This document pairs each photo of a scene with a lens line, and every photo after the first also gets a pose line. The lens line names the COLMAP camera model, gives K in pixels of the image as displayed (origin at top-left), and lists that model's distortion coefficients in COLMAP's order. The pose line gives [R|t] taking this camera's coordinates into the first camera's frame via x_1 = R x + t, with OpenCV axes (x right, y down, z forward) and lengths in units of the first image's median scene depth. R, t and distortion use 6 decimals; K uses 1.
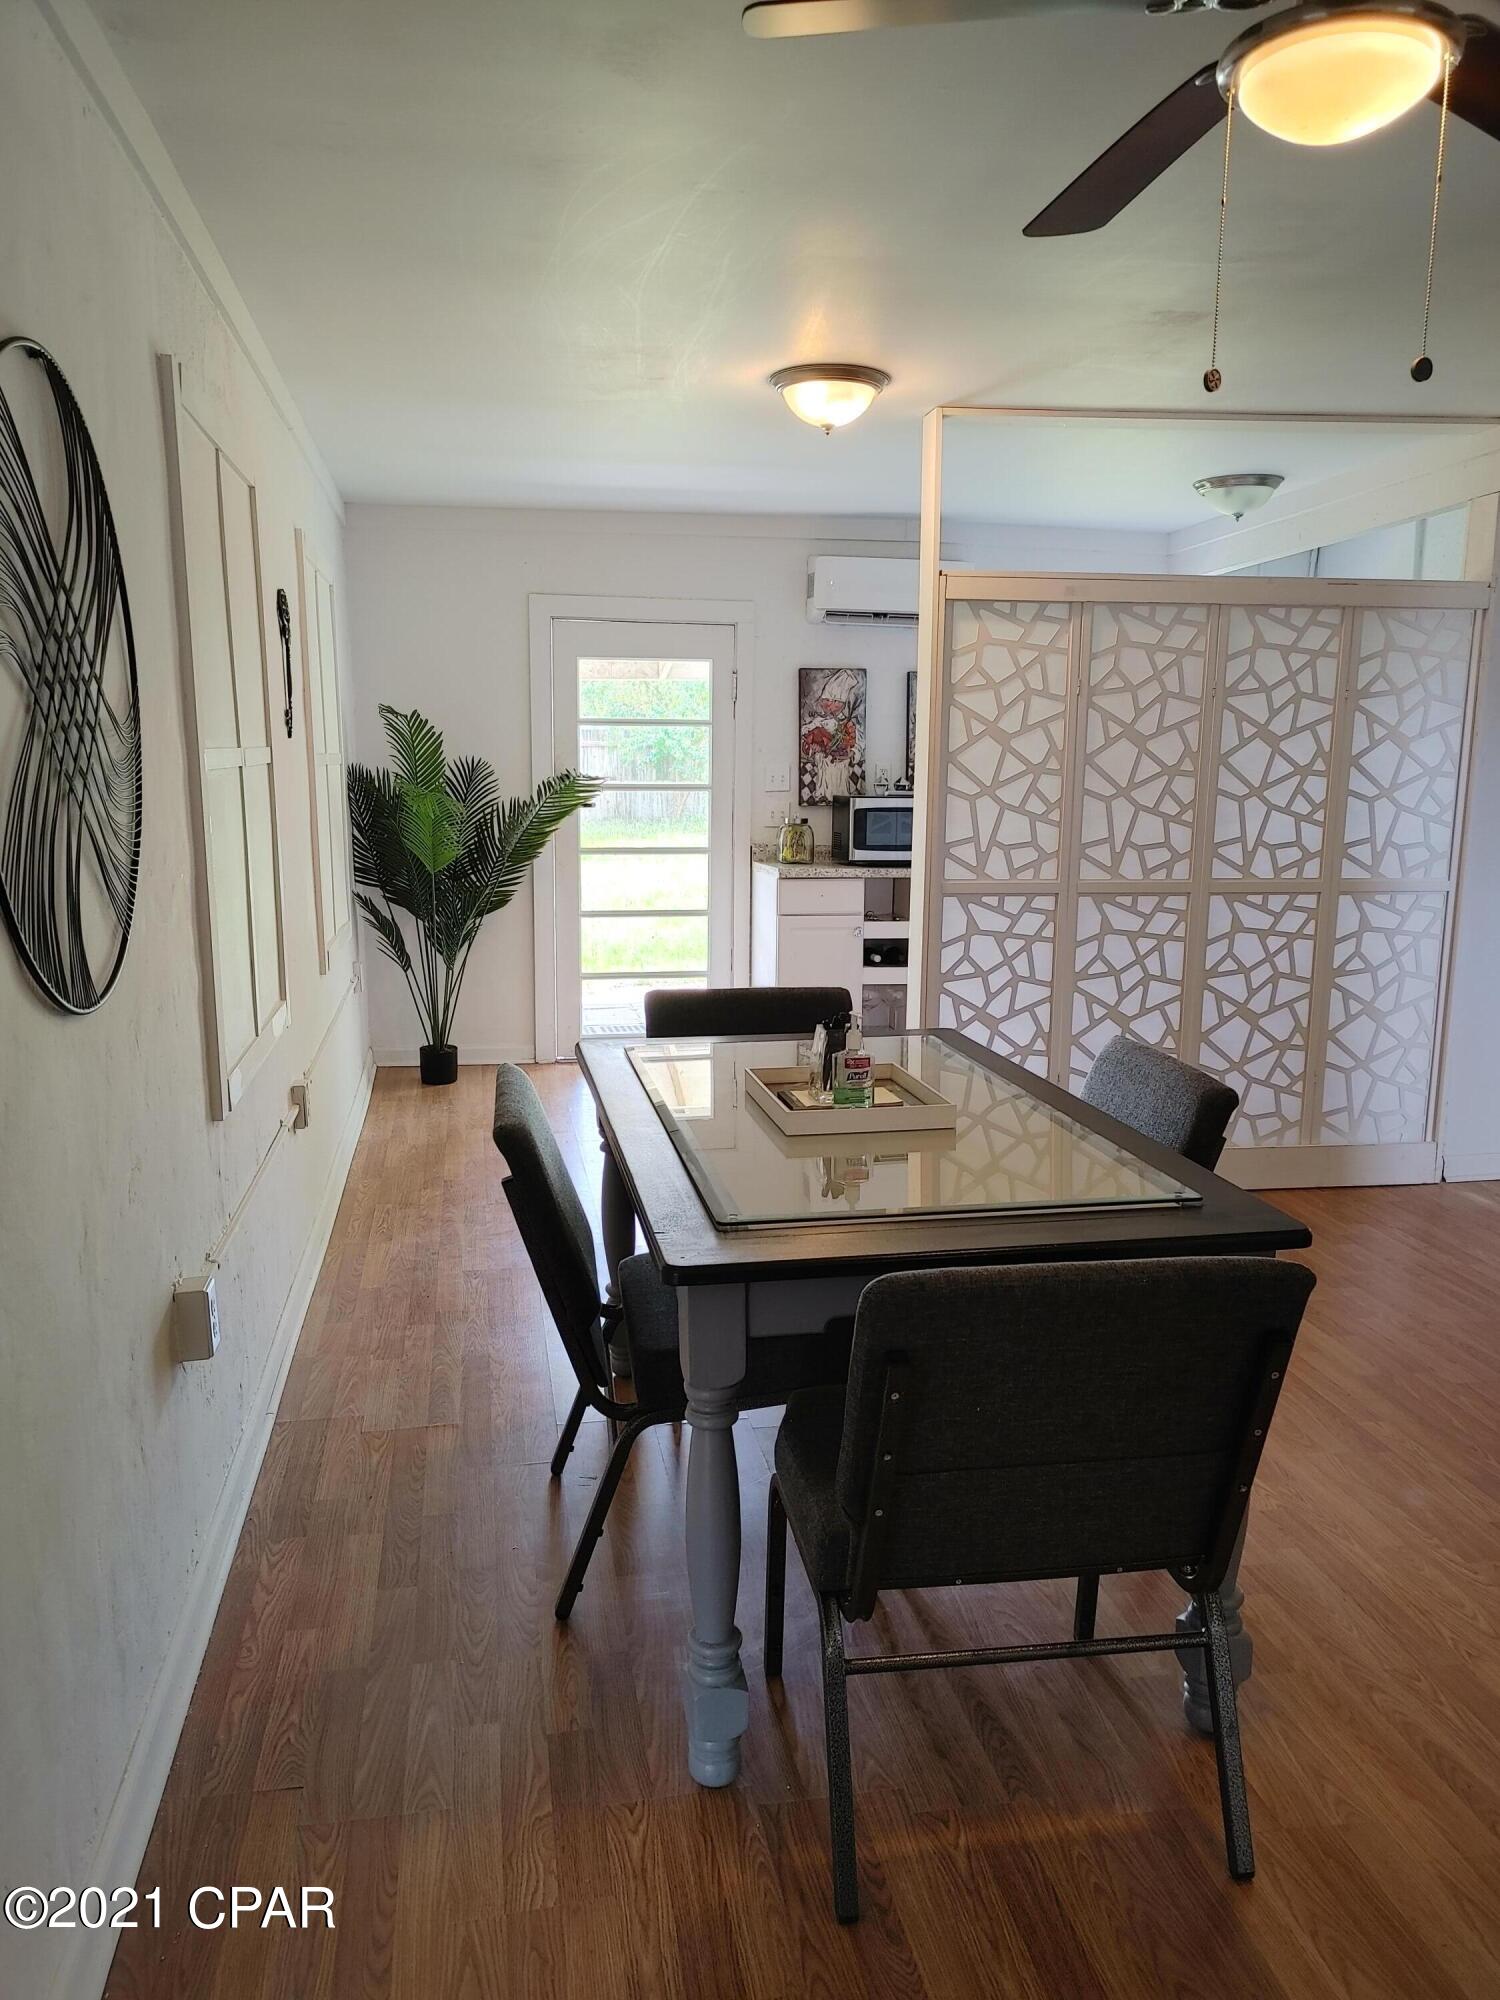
lens RADIAL K [[1530.1, 0, 749.3], [0, 1530.1, 1003.4], [0, 0, 1]] dist [0.028327, -0.012613]
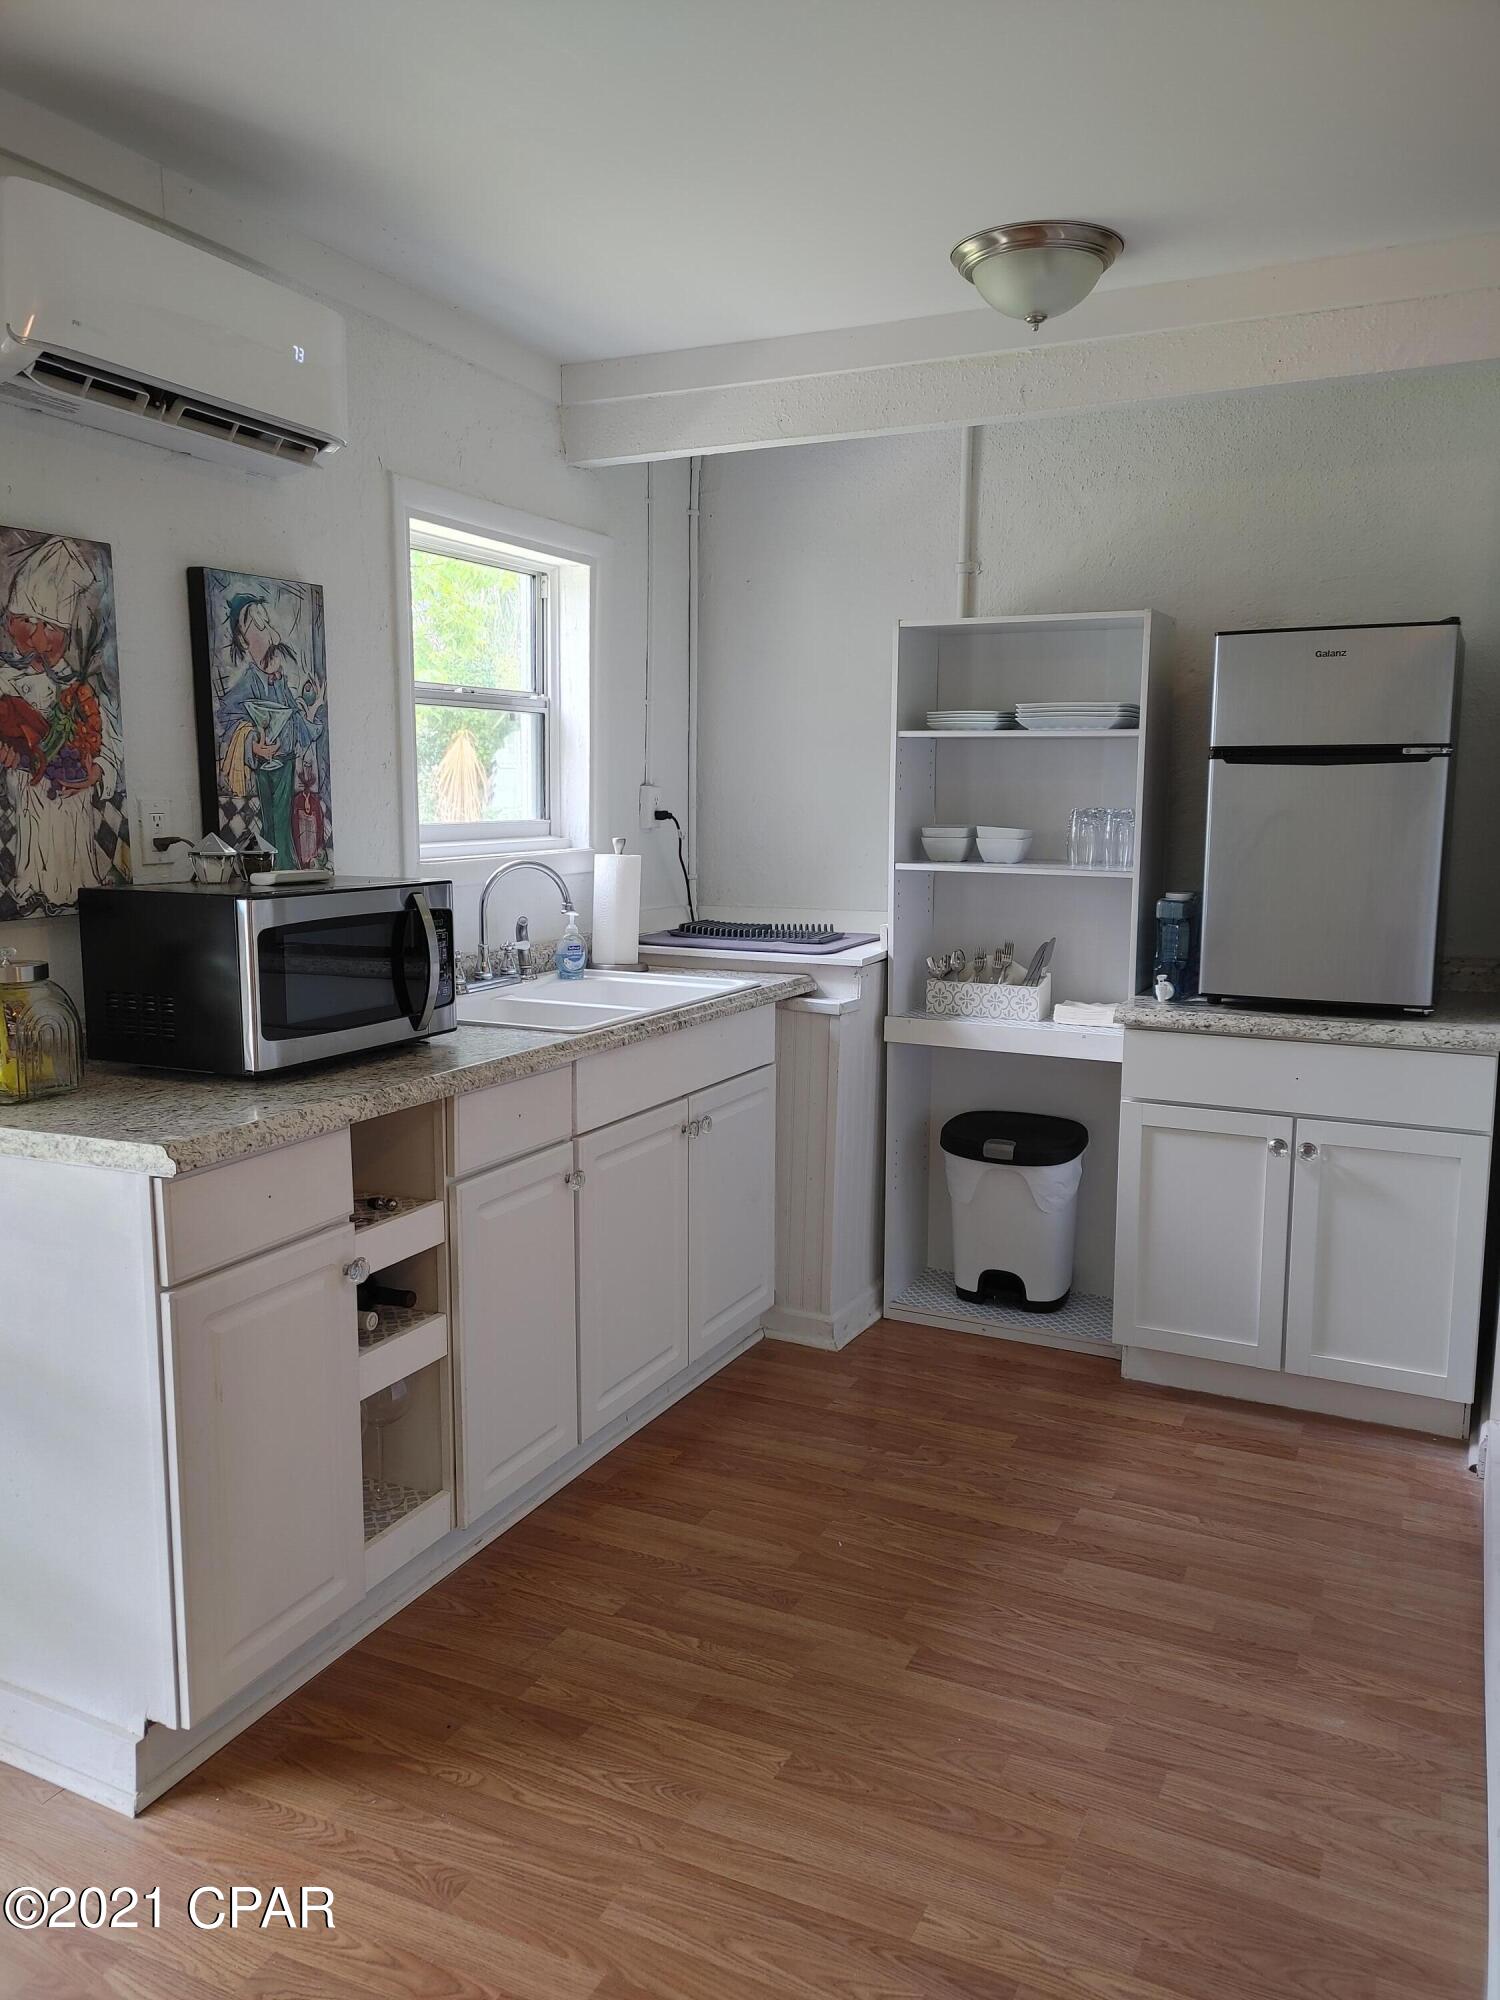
lens RADIAL K [[1530.1, 0, 735.4], [0, 1530.1, 998.6], [0, 0, 1]] dist [0.028327, -0.012613]
pose [[0.572482, -0.123145, 0.810617, -0.151737], [0.134082, 0.989408, 0.055613, -0.110012], [-0.808880, 0.076852, 0.582930, 0.668375]]
